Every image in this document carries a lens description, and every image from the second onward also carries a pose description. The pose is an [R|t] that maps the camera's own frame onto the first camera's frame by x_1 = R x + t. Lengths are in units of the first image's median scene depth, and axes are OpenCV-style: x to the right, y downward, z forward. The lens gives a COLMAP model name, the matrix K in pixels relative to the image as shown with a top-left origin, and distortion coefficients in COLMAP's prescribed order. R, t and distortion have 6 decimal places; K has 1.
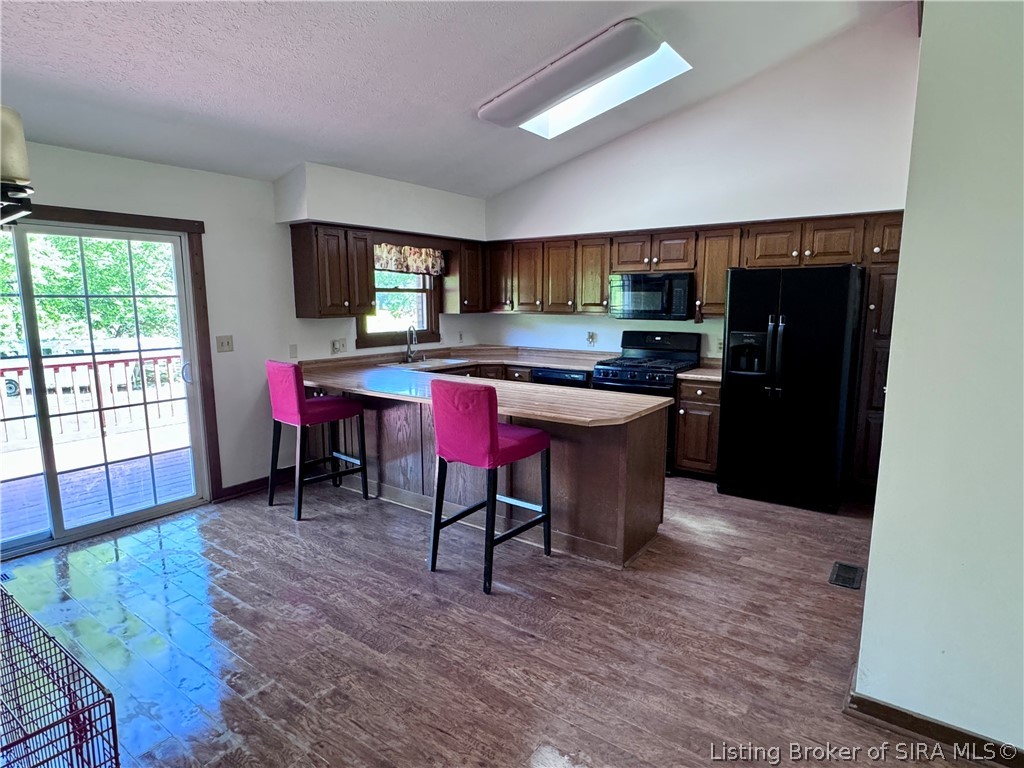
lens RADIAL K [[574.3, 0, 513.4], [0, 574.3, 388.0], [0, 0, 1]] dist [0.006310, 0.002374]
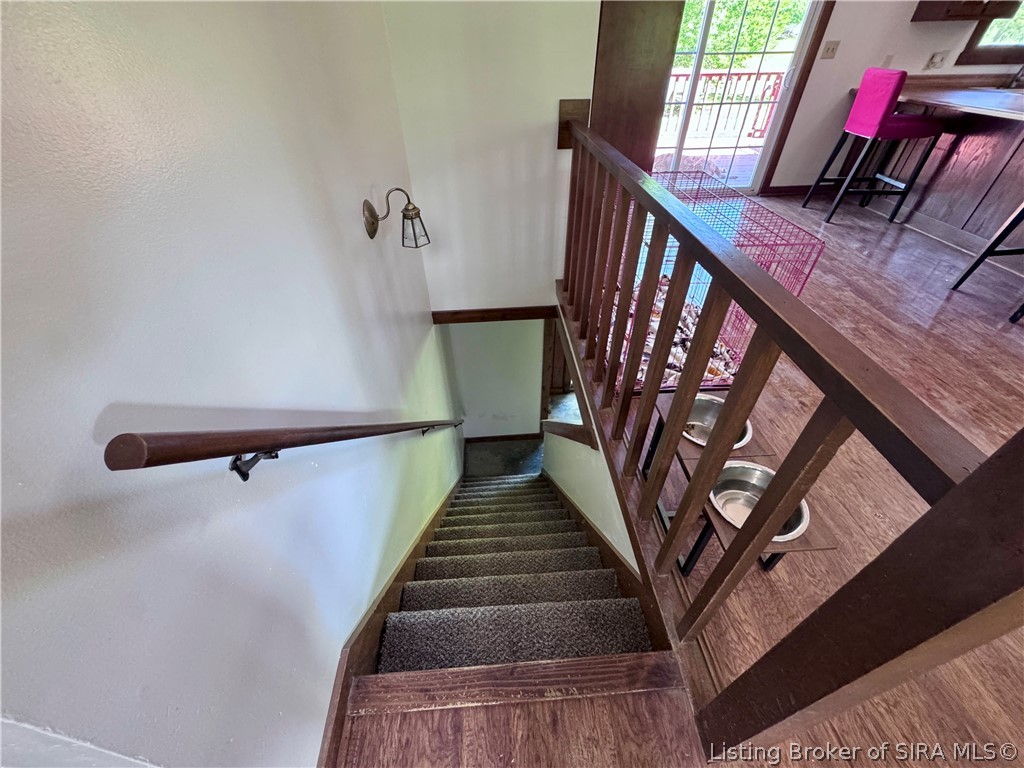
lens RADIAL K [[416.3, 0, 513.5], [0, 416.3, 383.0], [0, 0, 1]] dist [0.000679, -0.000440]
pose [[0.637059, 0.490677, -0.594467, -0.083595], [-0.105906, 0.819623, 0.563029, 0.068040], [0.763505, -0.295725, 0.574114, -0.162040]]
